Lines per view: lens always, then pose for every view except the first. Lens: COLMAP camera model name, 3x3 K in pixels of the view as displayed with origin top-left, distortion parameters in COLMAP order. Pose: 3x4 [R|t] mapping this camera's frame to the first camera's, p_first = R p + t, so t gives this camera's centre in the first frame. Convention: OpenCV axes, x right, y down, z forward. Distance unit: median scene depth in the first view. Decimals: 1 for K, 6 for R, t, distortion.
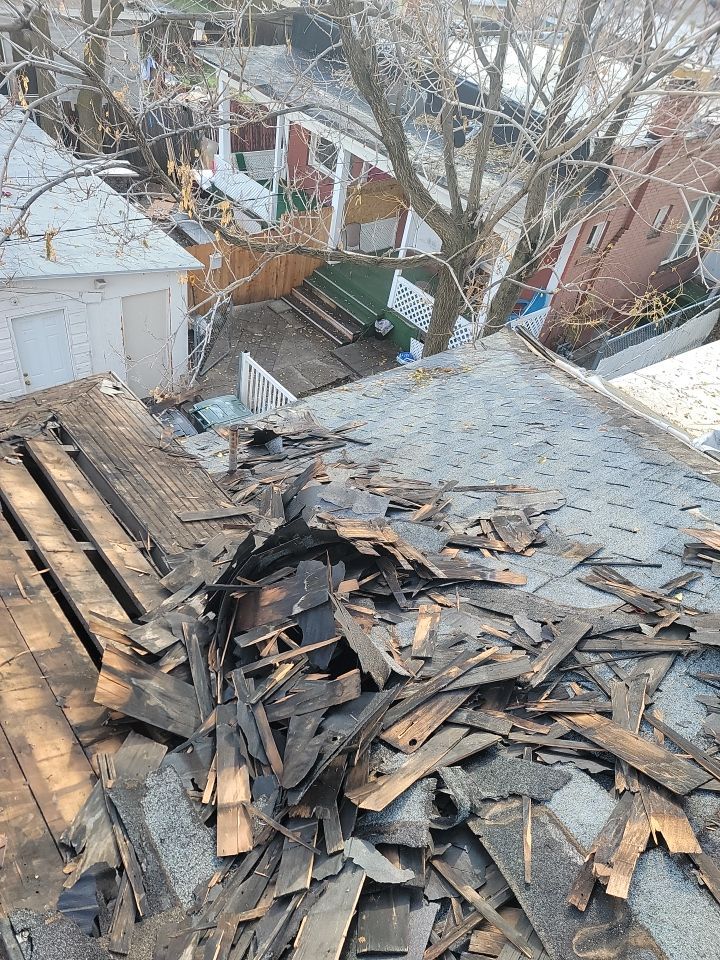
lens RADIAL K [[685.9, 0, 352.5], [0, 685.9, 485.3], [0, 0, 1]] dist [0.101390, -0.073058]
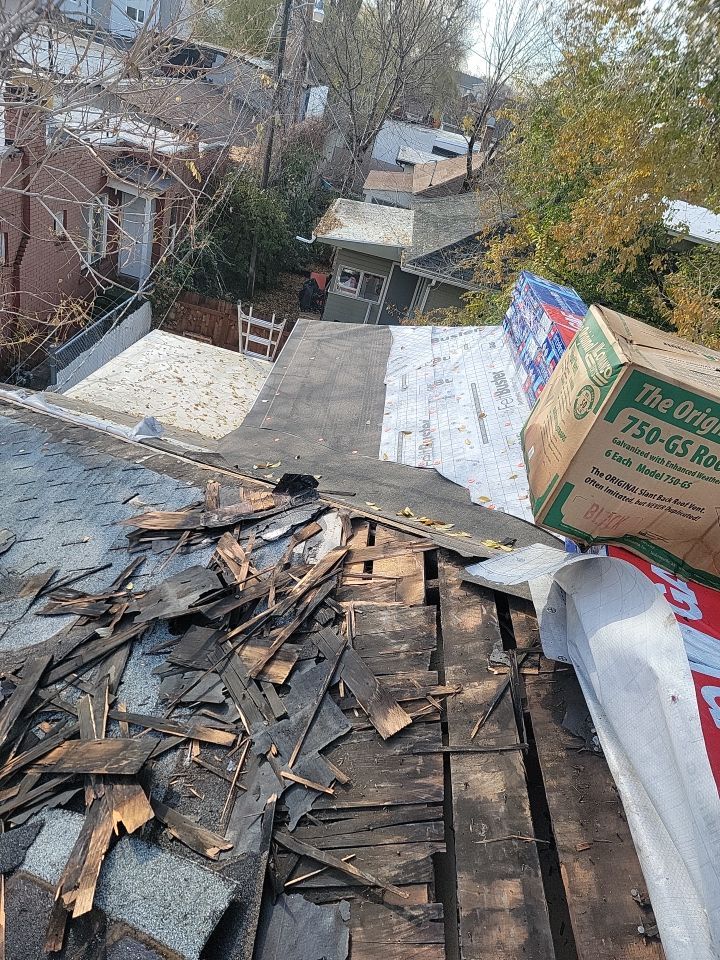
lens RADIAL K [[685.9, 0, 359.2], [0, 685.9, 482.2], [0, 0, 1]] dist [0.101390, -0.073058]
pose [[0.716837, -0.351534, 0.602137, 0.150514], [0.358742, 0.926473, 0.113806, 0.019668], [-0.597870, 0.134432, 0.790240, -0.069798]]
